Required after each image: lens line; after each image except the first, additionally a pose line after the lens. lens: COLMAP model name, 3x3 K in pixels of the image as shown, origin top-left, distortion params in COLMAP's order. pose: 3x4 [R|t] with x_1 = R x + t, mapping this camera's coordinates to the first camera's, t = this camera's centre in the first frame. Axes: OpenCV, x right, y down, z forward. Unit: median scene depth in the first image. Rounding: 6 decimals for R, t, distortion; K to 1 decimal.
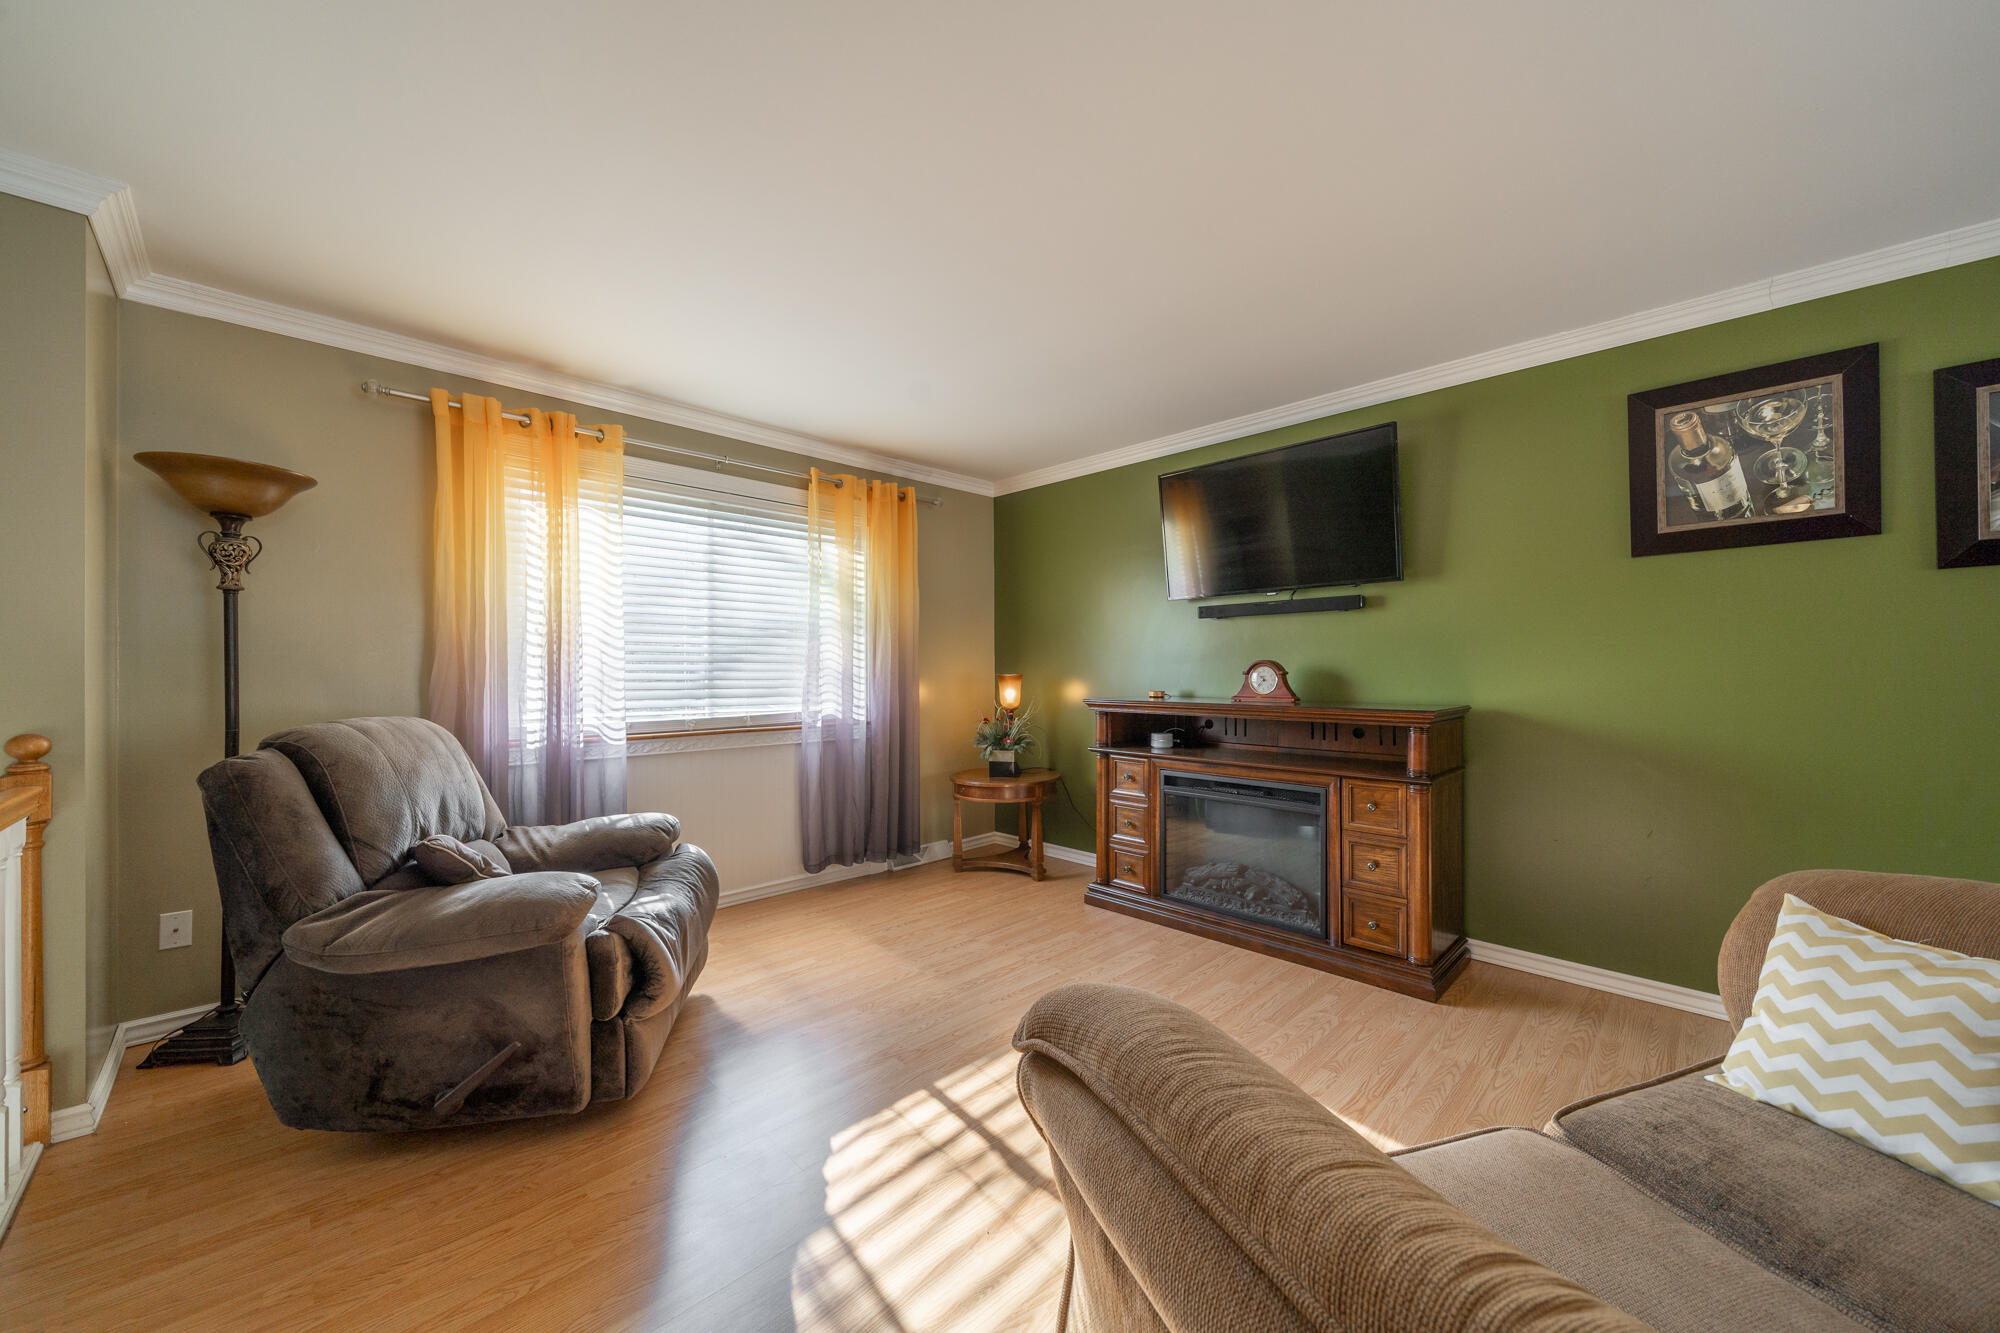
lens RADIAL K [[736.8, 0, 1001.0], [0, 736.8, 667.6], [0, 0, 1]] dist [-0.000643, -0.000442]
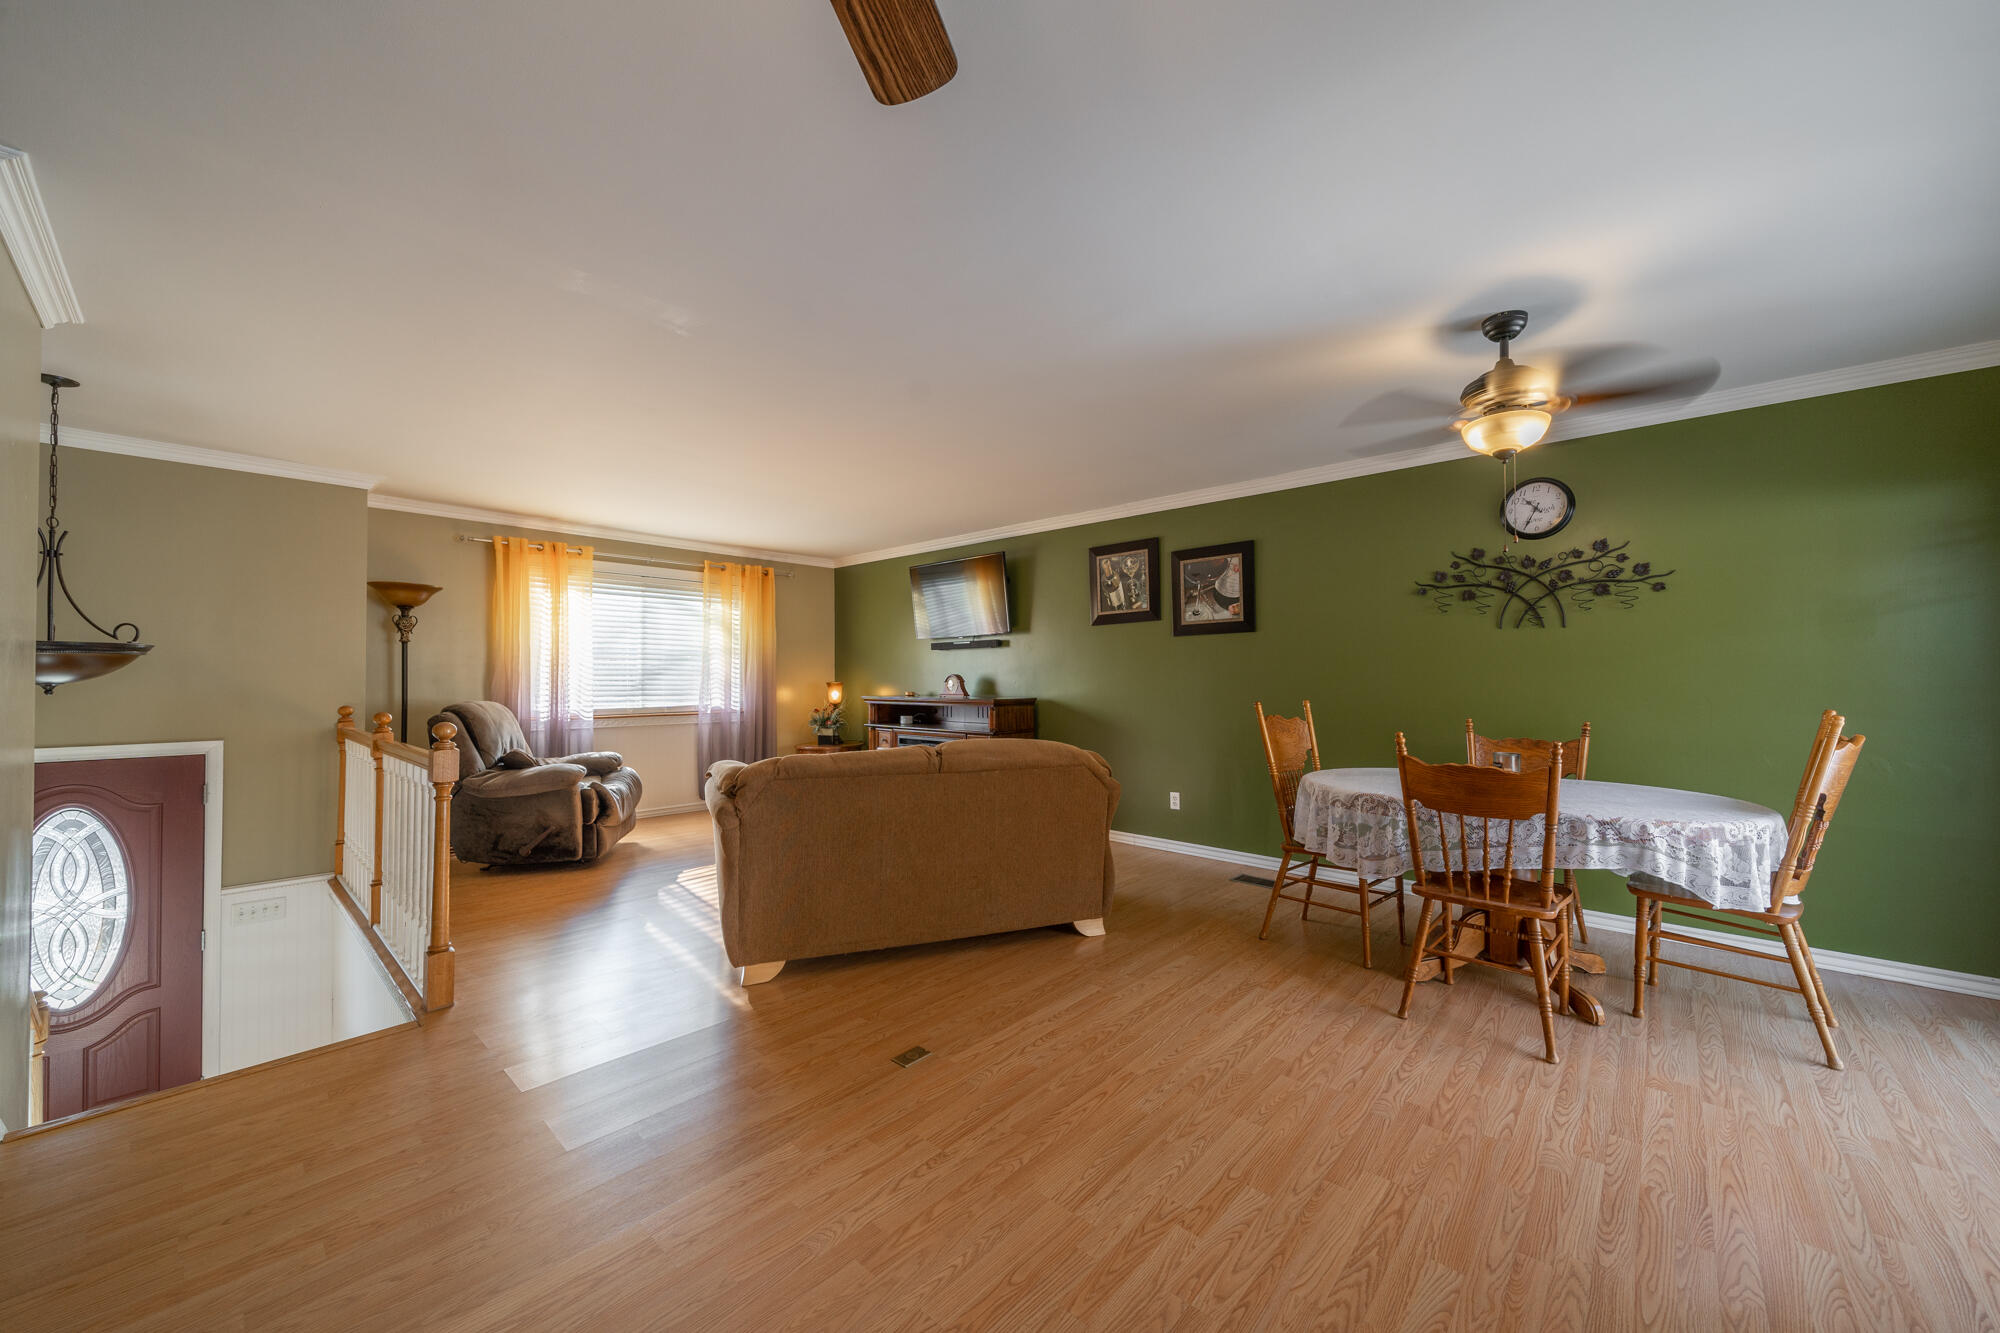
lens RADIAL K [[736.8, 0, 1001.2], [0, 736.8, 668.9], [0, 0, 1]] dist [-0.000643, -0.000442]
pose [[0.998710, 0.000908, 0.050759, 0.468256], [-0.000383, 0.999946, -0.010338, -0.005478], [-0.050766, 0.010305, 0.998657, -1.006106]]
